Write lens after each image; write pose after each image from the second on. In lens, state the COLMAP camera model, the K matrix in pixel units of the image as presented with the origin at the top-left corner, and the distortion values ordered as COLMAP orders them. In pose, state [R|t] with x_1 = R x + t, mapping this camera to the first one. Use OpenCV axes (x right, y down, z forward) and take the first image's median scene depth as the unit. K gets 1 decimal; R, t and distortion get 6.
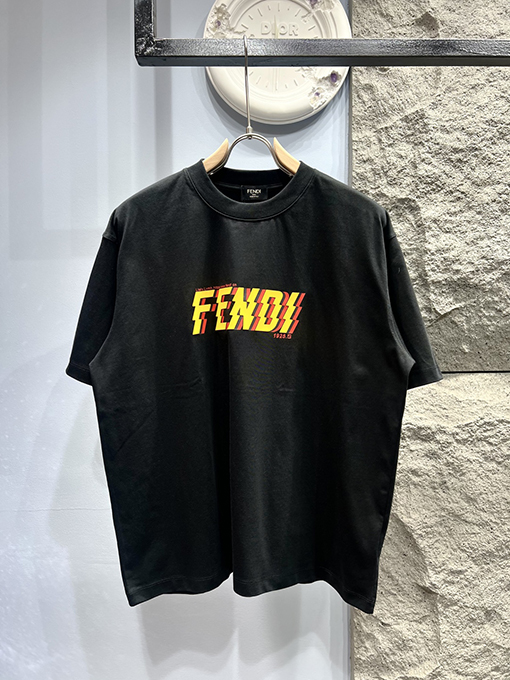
lens RADIAL K [[514.3, 0, 255.0], [0, 514.3, 340.0], [0, 0, 1]] dist [0.044886, -0.045471]
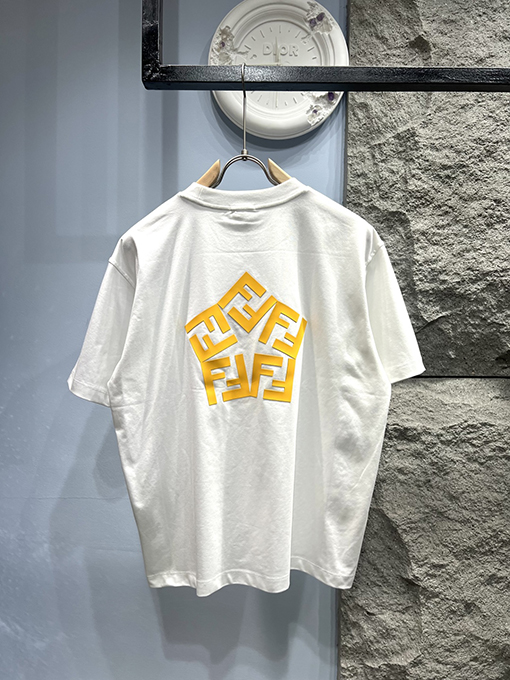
lens RADIAL K [[514.3, 0, 255.0], [0, 514.3, 340.0], [0, 0, 1]] dist [0.044886, -0.045471]
pose [[0.999617, 0.018497, -0.020586, 0.028551], [-0.018434, 0.999825, 0.003235, -0.009324], [0.020642, -0.002854, 0.999783, -0.062289]]
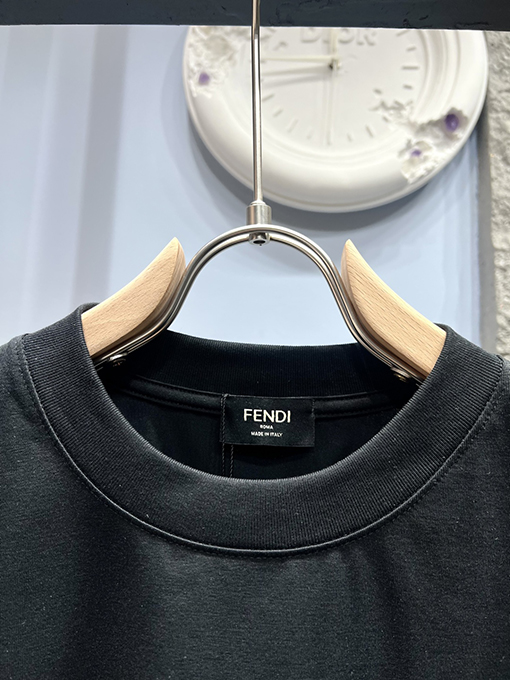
lens RADIAL K [[544.4, 0, 255.0], [0, 544.4, 340.0], [0, 0, 1]] dist [-0.000333, -0.015850]
pose [[0.998217, 0.035343, -0.048093, 0.003507], [-0.043486, 0.982616, -0.180483, -0.215136], [0.040878, 0.182252, 0.982402, 0.547066]]
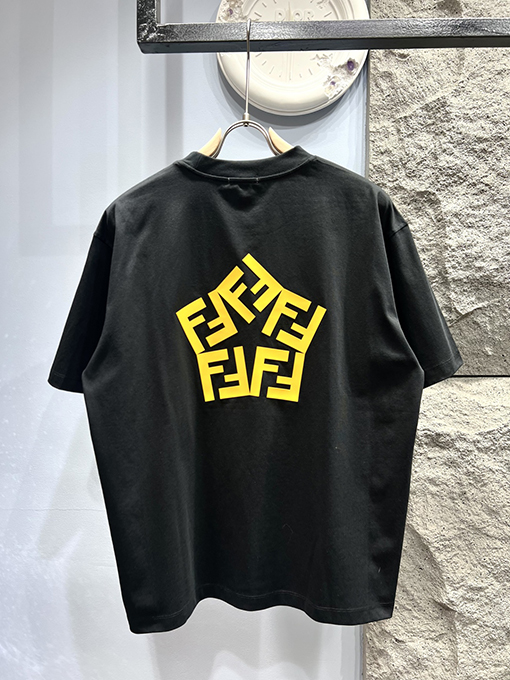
lens RADIAL K [[514.3, 0, 255.0], [0, 514.3, 340.0], [0, 0, 1]] dist [0.044886, -0.045471]
pose [[0.998455, 0.011308, -0.054404, 0.034699], [-0.011465, 0.999931, -0.002573, 0.003861], [0.054371, 0.003193, 0.998516, 0.038337]]
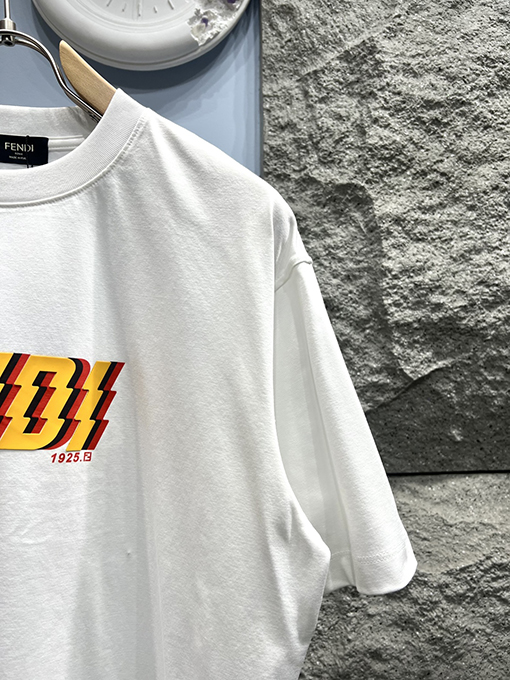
lens RADIAL K [[512.0, 0, 255.0], [0, 512.0, 340.0], [0, 0, 1]] dist [0.044666, -0.060111]
pose [[0.999744, -0.005161, 0.022027, 0.167415], [0.006621, 0.997750, -0.066719, -0.056052], [-0.021633, 0.066848, 0.997529, 0.418534]]
